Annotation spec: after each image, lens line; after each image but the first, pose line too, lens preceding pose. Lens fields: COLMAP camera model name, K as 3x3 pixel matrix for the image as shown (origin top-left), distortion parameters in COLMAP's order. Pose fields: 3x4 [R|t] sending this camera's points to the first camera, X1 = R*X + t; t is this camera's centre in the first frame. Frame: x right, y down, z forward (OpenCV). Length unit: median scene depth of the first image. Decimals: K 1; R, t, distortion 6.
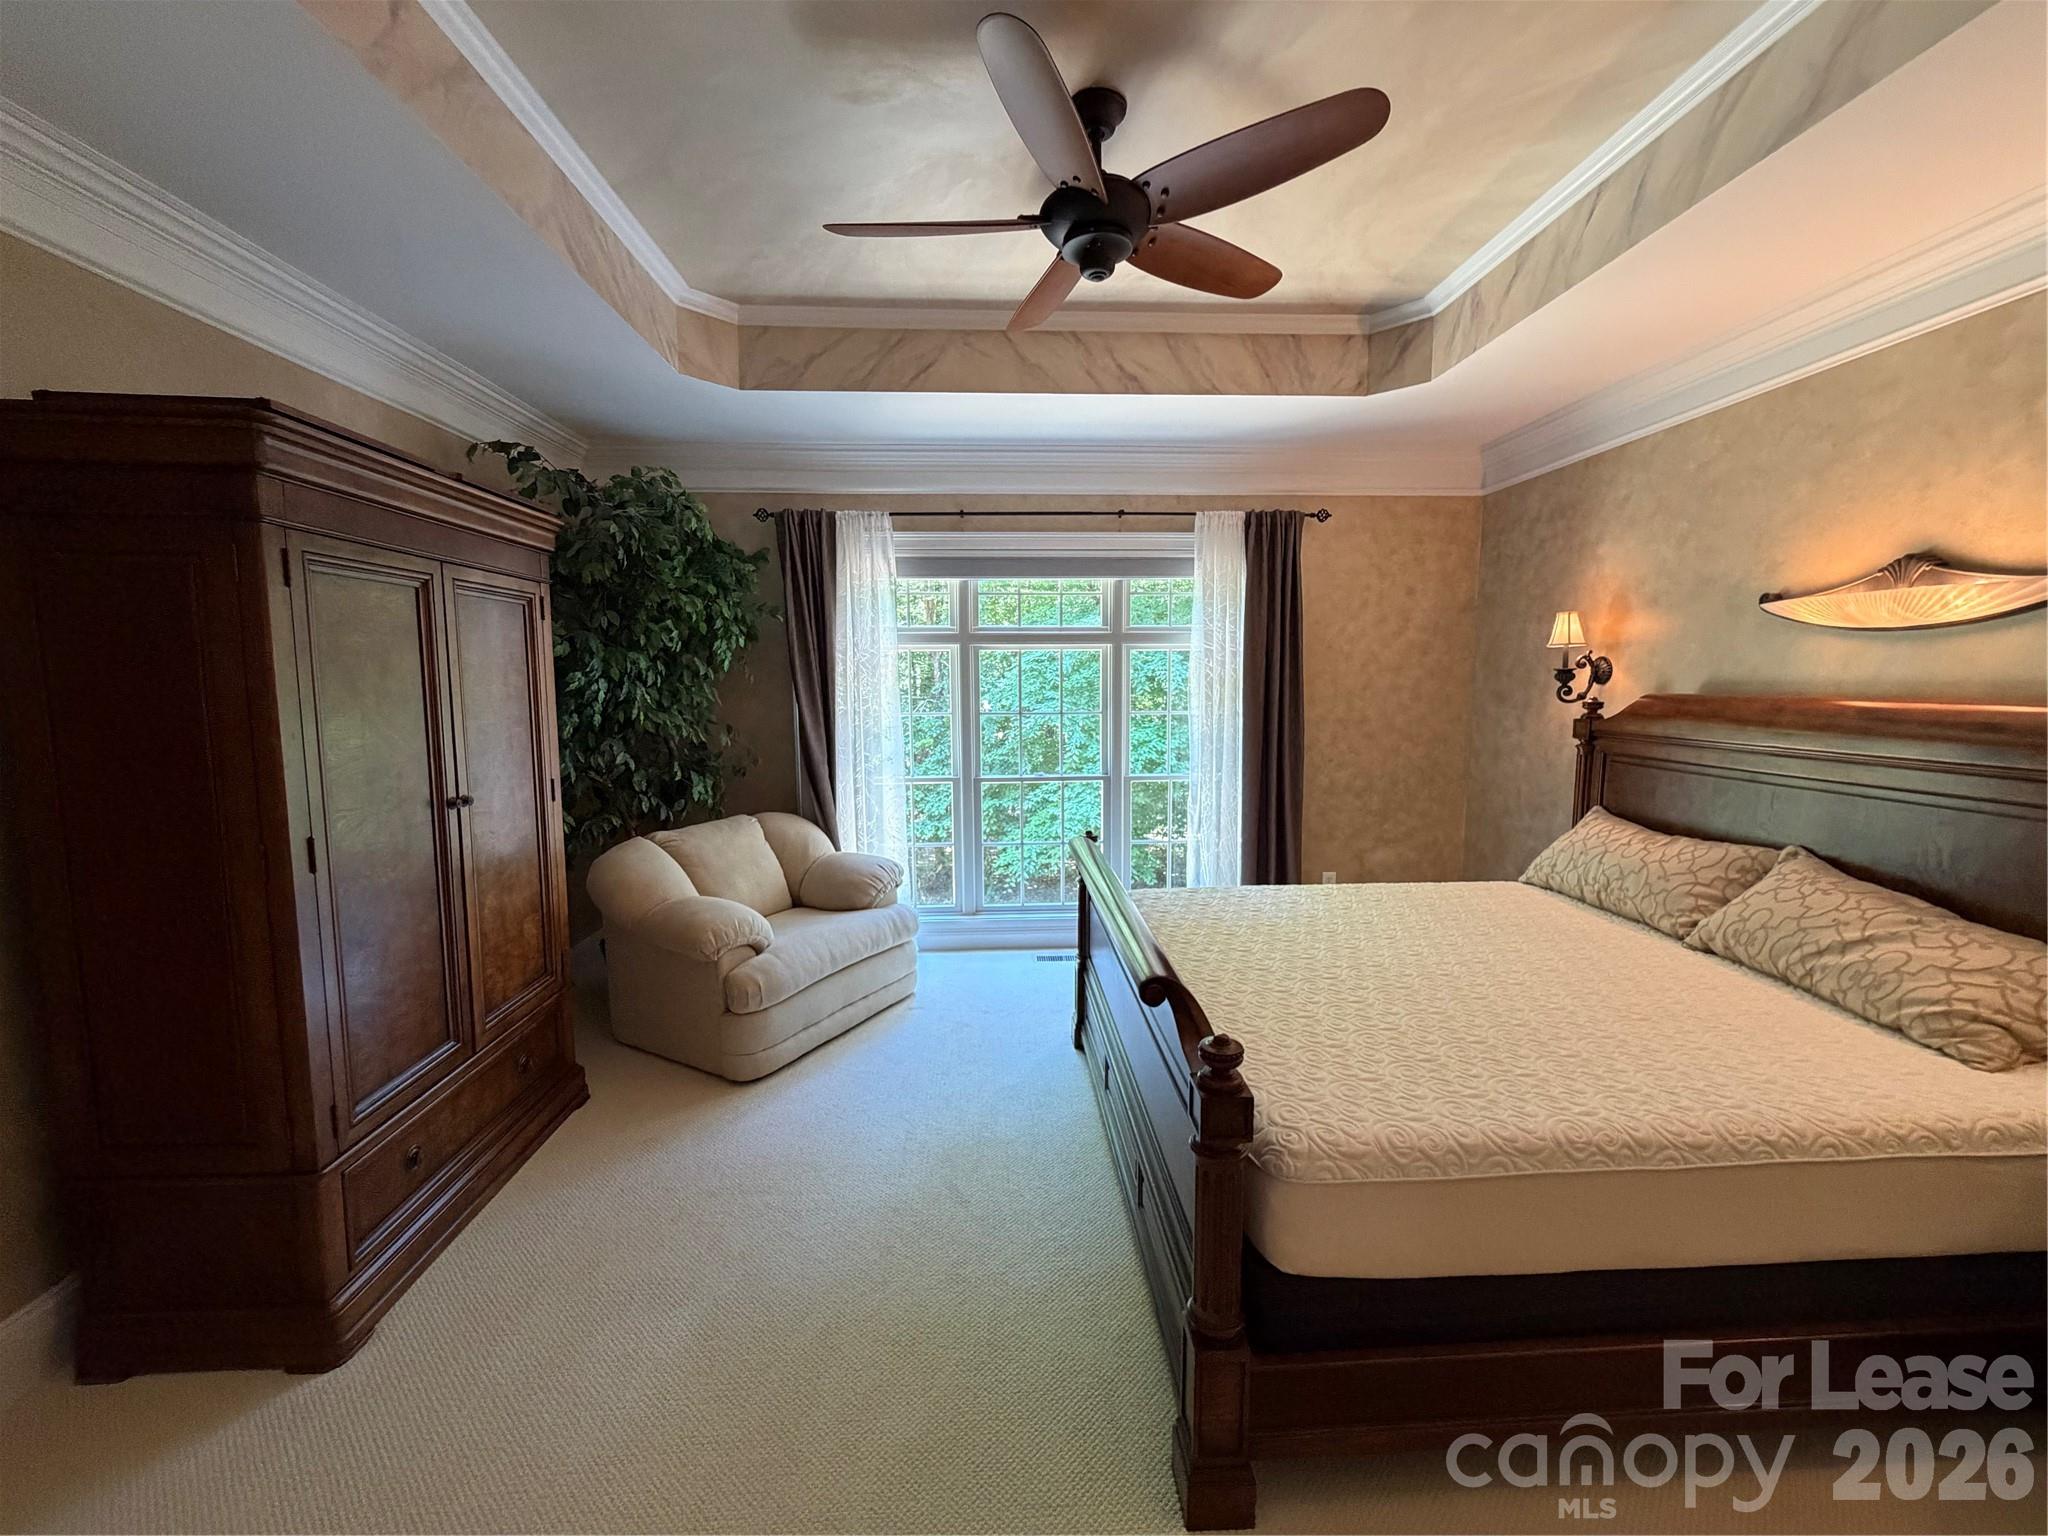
lens RADIAL K [[818.7, 0, 1025.9], [0, 818.7, 758.6], [0, 0, 1]] dist [0.001257, -0.000012]
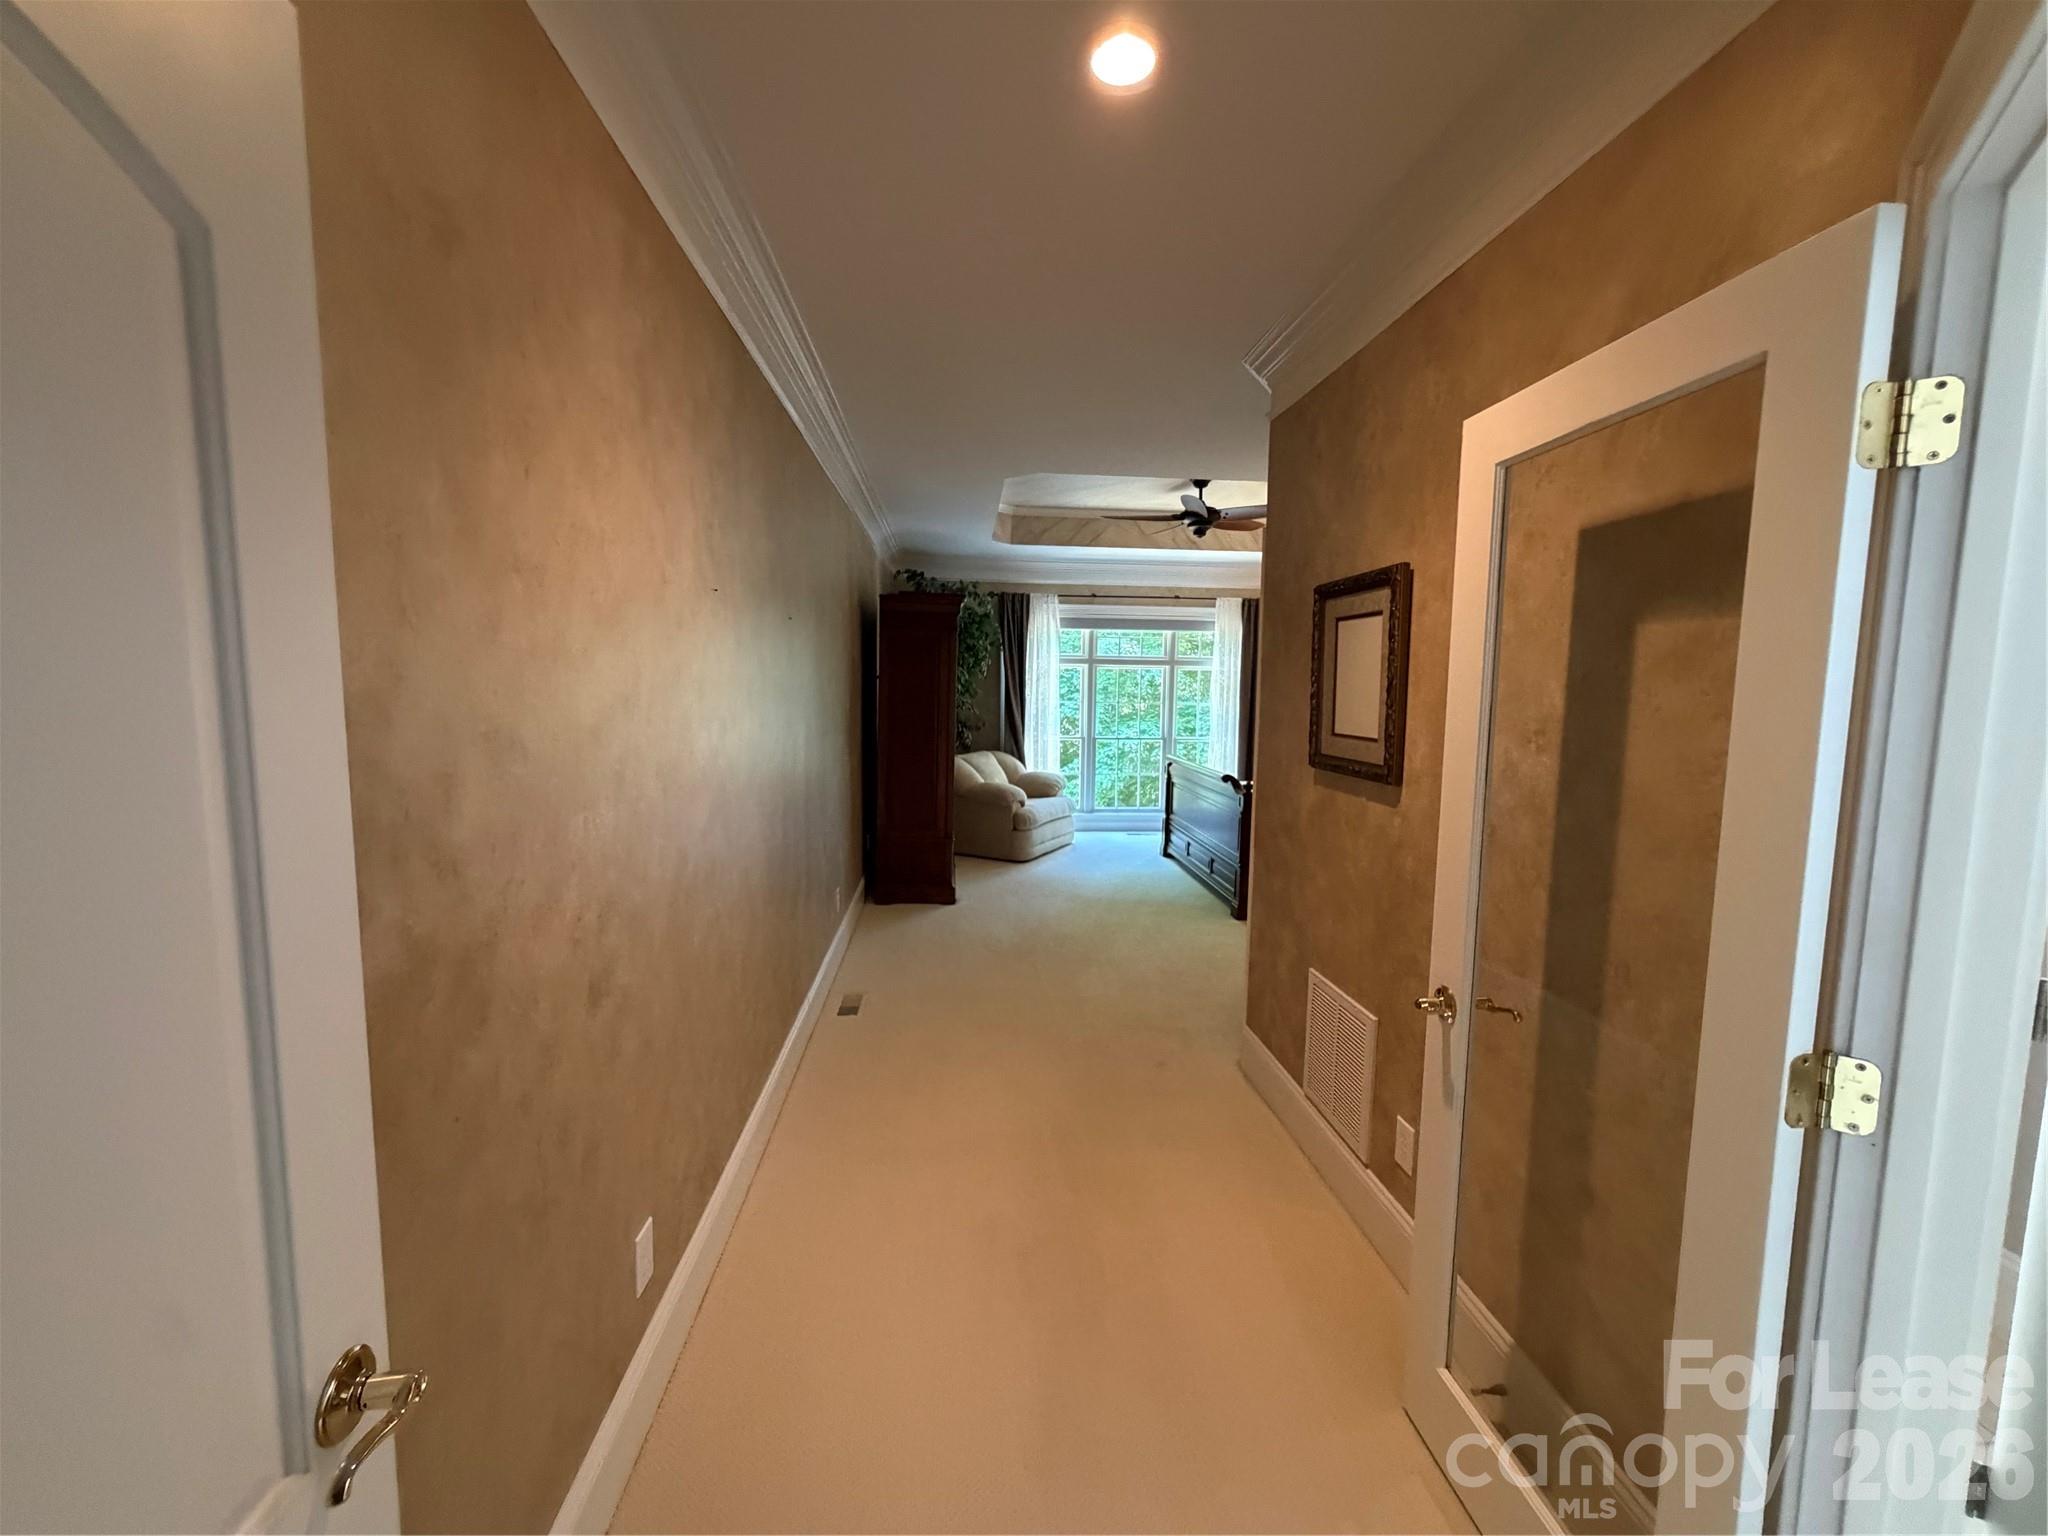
lens RADIAL K [[818.7, 0, 1022.6], [0, 818.7, 767.5], [0, 0, 1]] dist [0.001257, -0.000012]
pose [[0.999181, 0.015388, 0.037418, -0.301183], [-0.015350, 0.999881, -0.001312, 0.100137], [-0.037433, 0.000737, 0.999299, -0.862888]]
